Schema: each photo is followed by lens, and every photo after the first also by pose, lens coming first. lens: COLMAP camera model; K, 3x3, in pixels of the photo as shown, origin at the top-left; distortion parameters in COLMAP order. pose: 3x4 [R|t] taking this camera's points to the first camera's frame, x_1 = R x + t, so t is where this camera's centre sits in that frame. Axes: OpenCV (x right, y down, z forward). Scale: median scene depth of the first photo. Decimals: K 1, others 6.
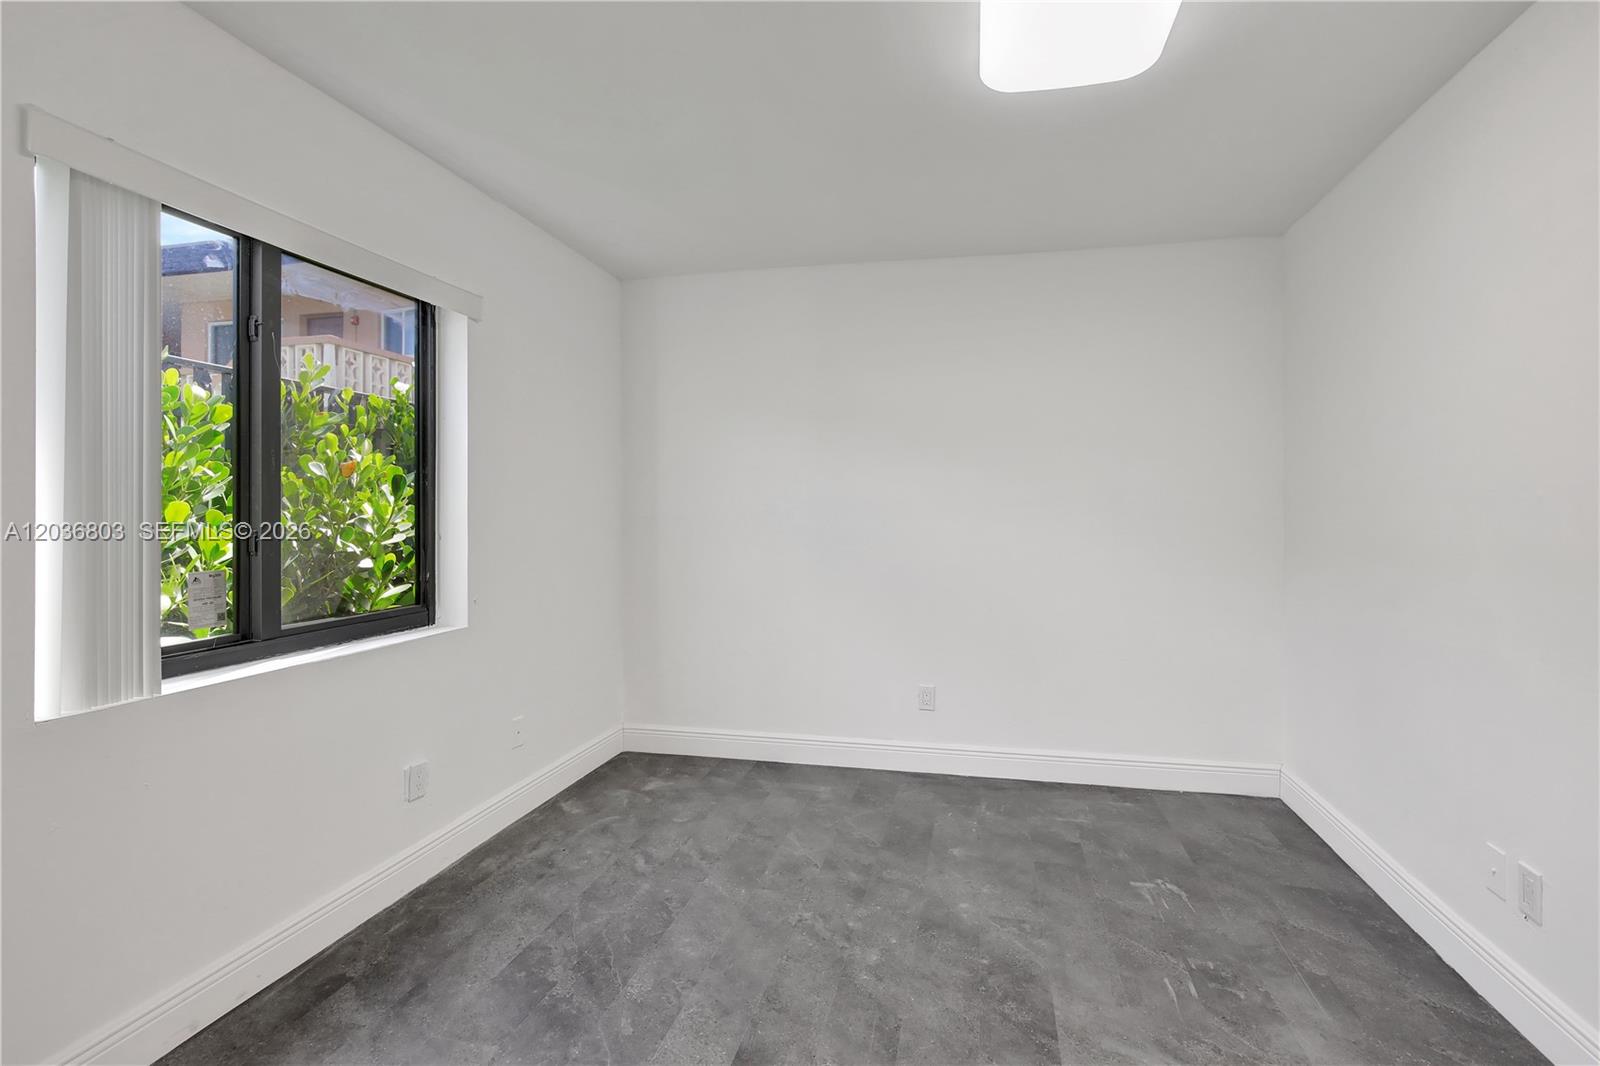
lens RADIAL K [[755.2, 0, 810.2], [0, 755.2, 516.1], [0, 0, 1]] dist [-0.019183, 0.009541]
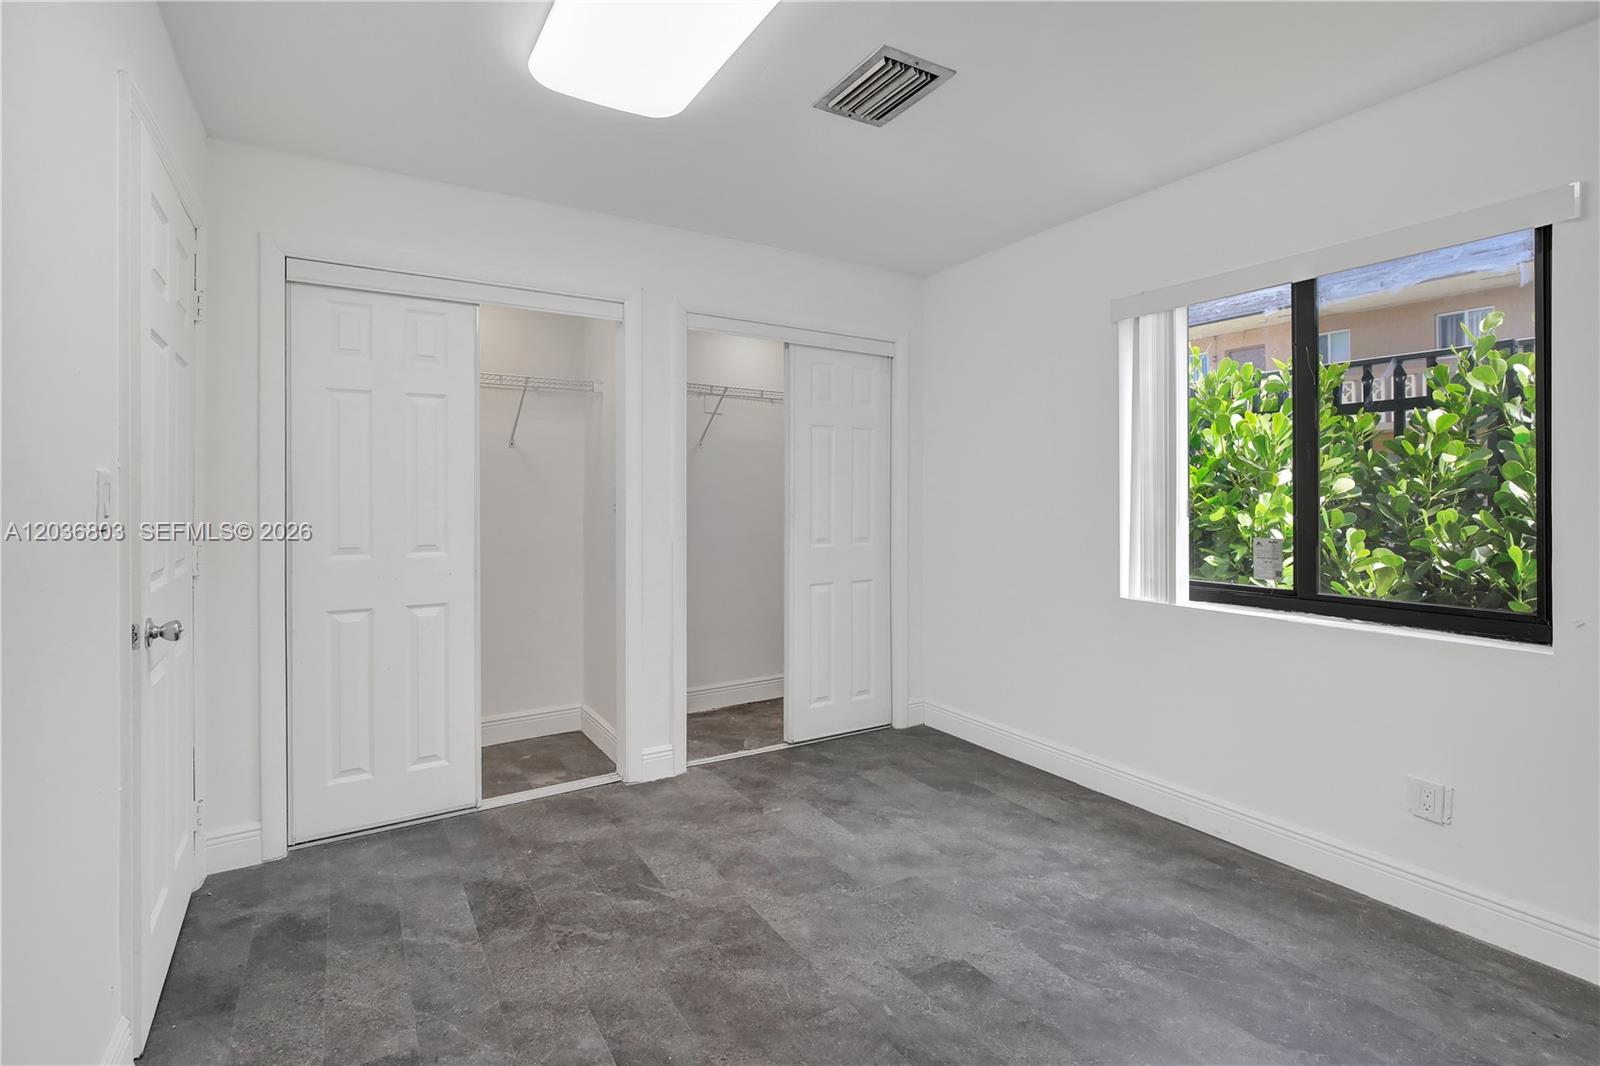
lens RADIAL K [[755.2, 0, 810.2], [0, 755.2, 516.1], [0, 0, 1]] dist [-0.019183, 0.009541]
pose [[-0.714590, 0.019596, -0.699269, 0.720254], [0.000655, 0.999626, 0.027344, -0.006203], [0.699543, 0.019082, -0.714336, 1.331797]]
